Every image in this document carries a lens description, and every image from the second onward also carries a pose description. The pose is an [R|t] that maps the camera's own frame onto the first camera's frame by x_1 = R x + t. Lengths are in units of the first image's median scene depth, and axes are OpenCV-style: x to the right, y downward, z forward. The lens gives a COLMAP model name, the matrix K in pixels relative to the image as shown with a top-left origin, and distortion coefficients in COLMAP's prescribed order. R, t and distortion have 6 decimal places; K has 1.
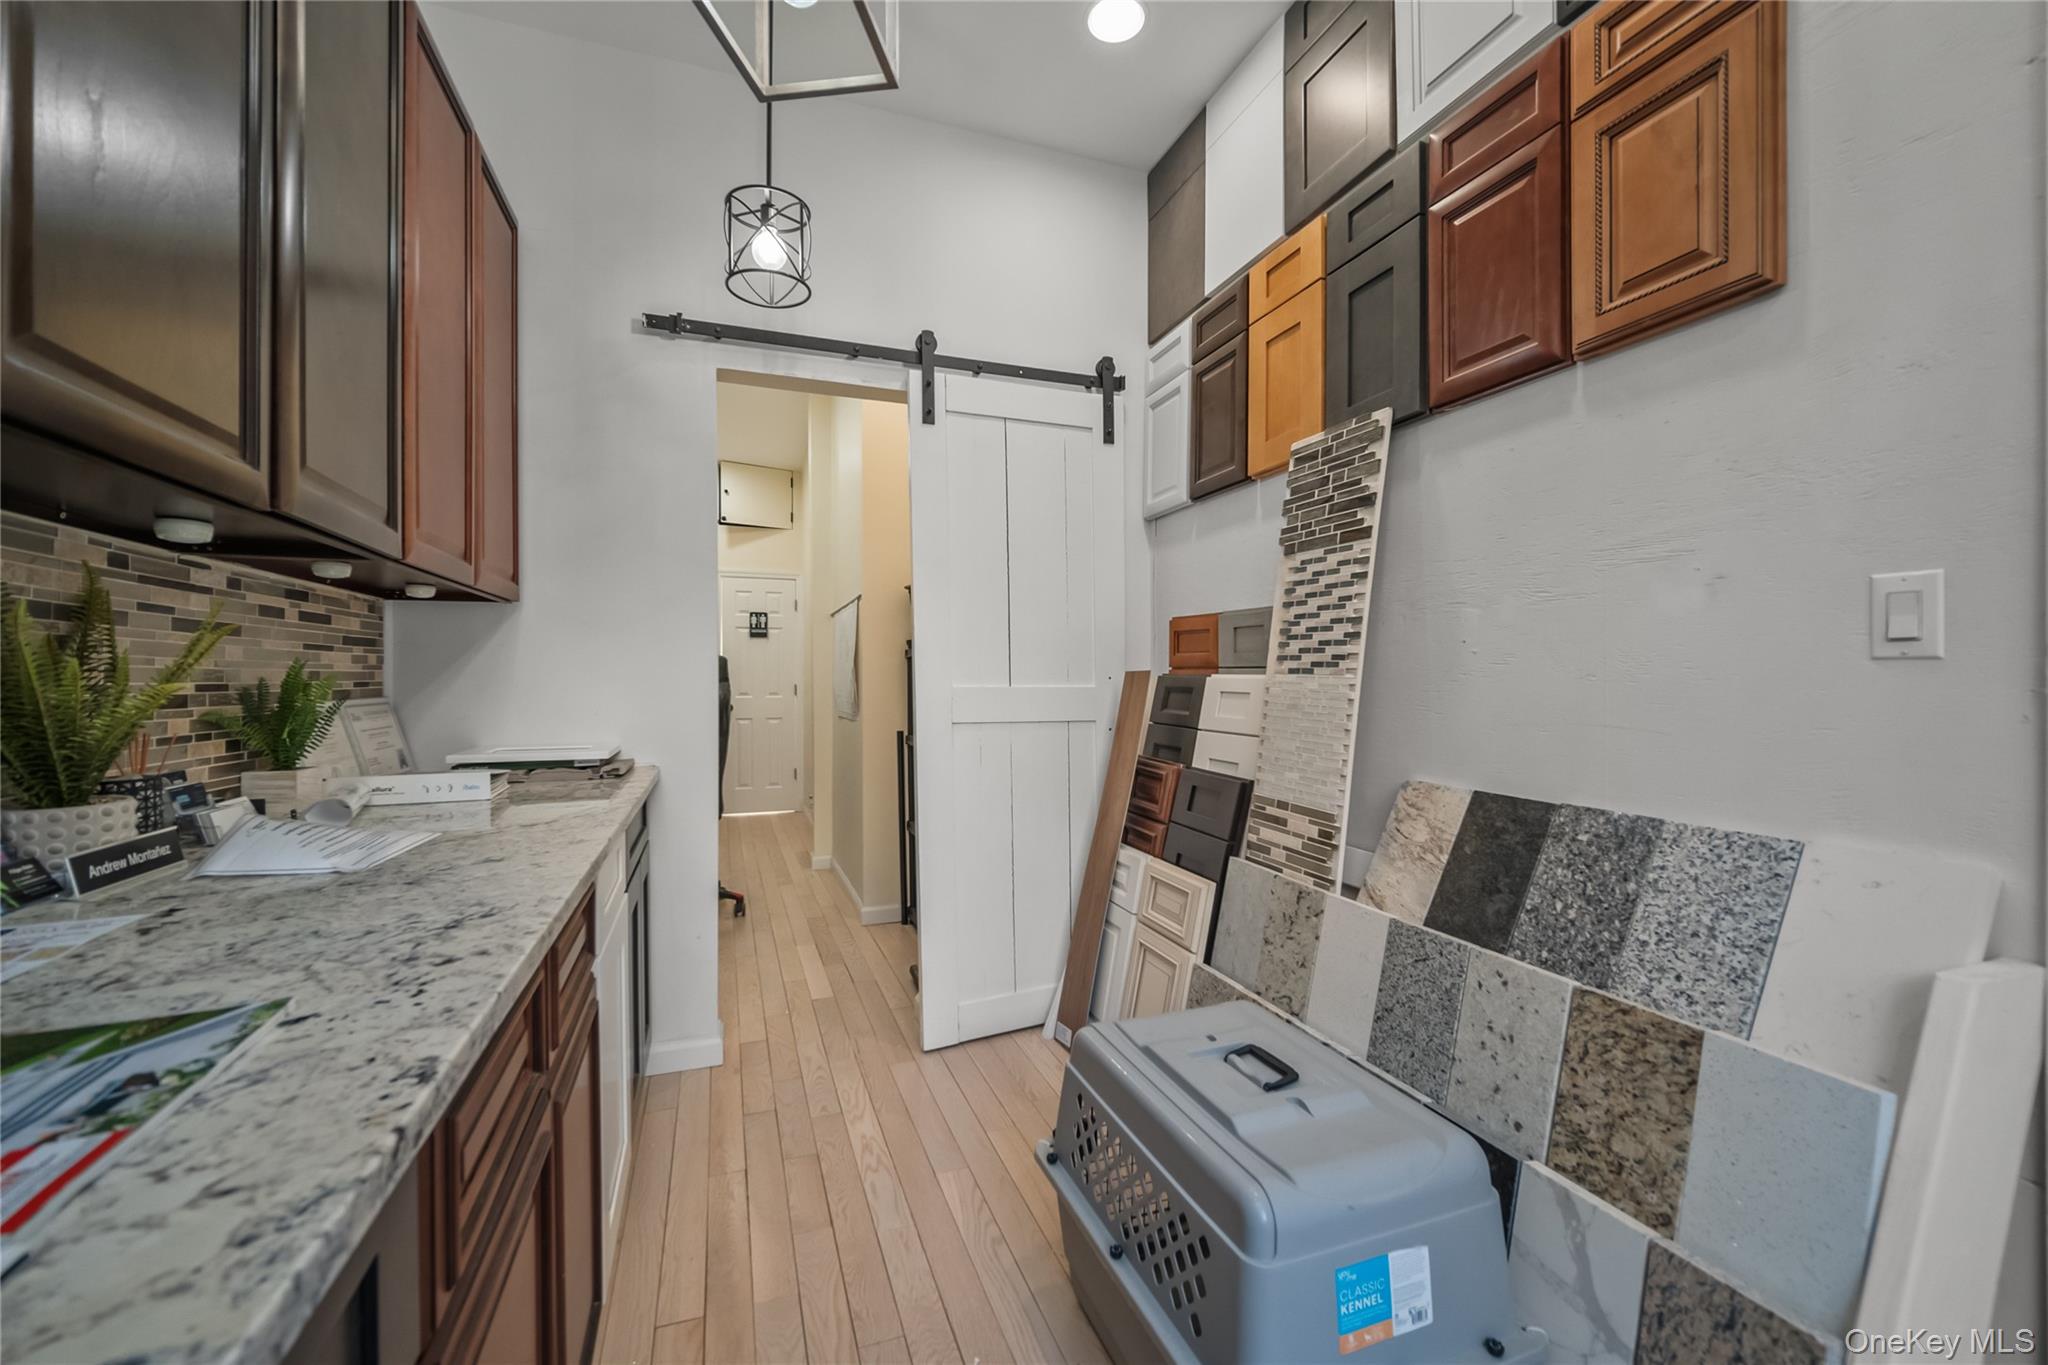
lens RADIAL K [[814.2, 0, 1007.5], [0, 814.2, 679.7], [0, 0, 1]] dist [-0.003847, 0.000811]
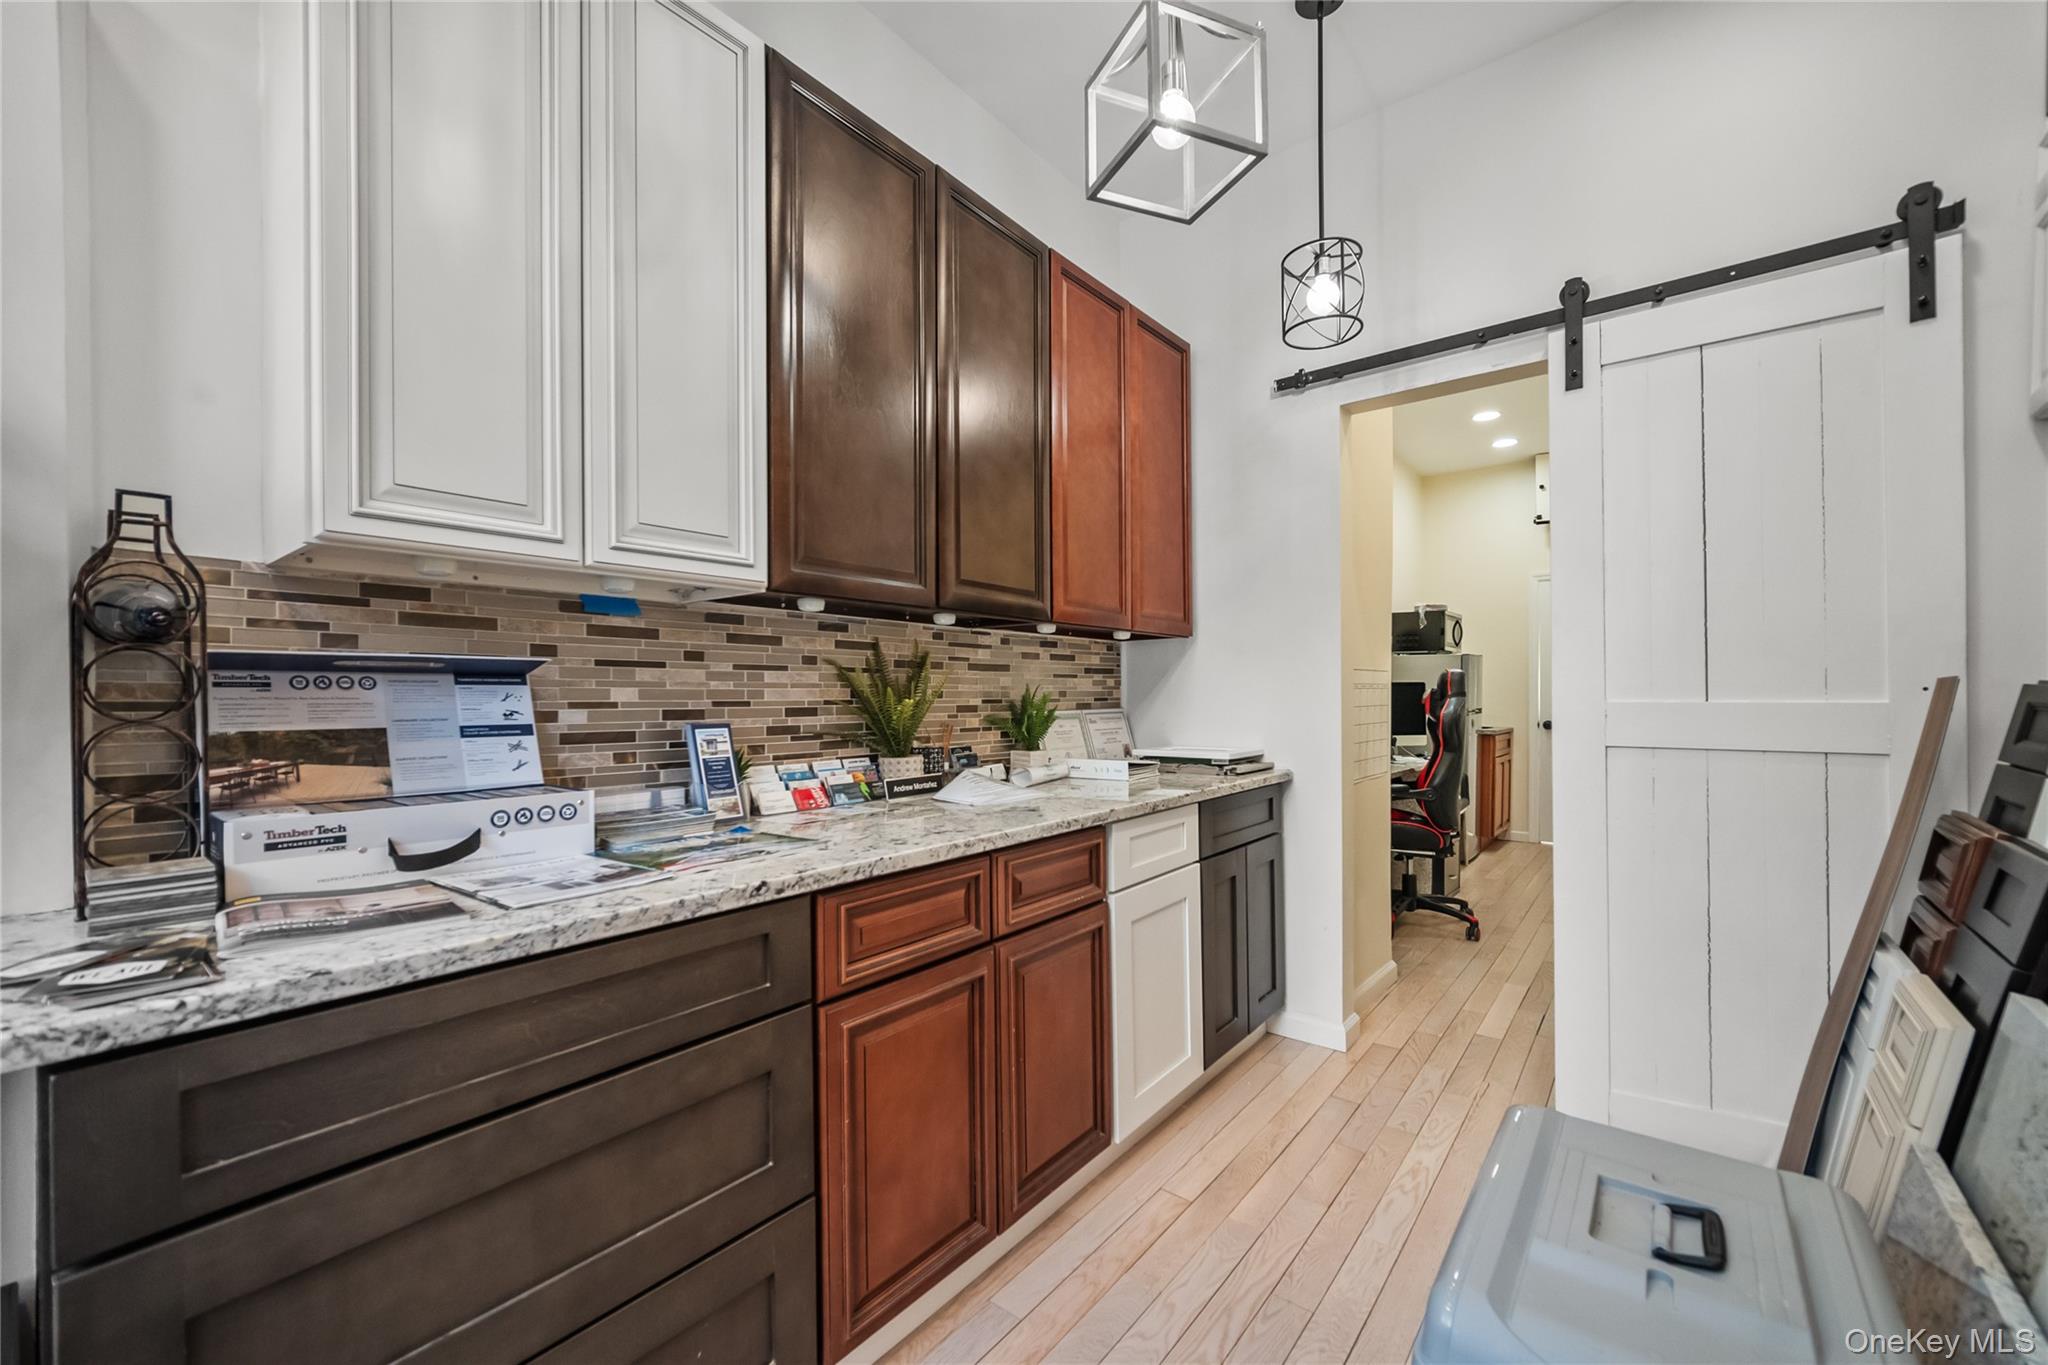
lens RADIAL K [[814.2, 0, 1023.4], [0, 814.2, 701.6], [0, 0, 1]] dist [-0.003847, 0.000811]
pose [[0.525365, 0.001012, -0.850876, 0.418043], [0.005522, 0.999974, 0.004599, 0.002050], [0.850859, -0.007114, 0.525346, 0.092271]]
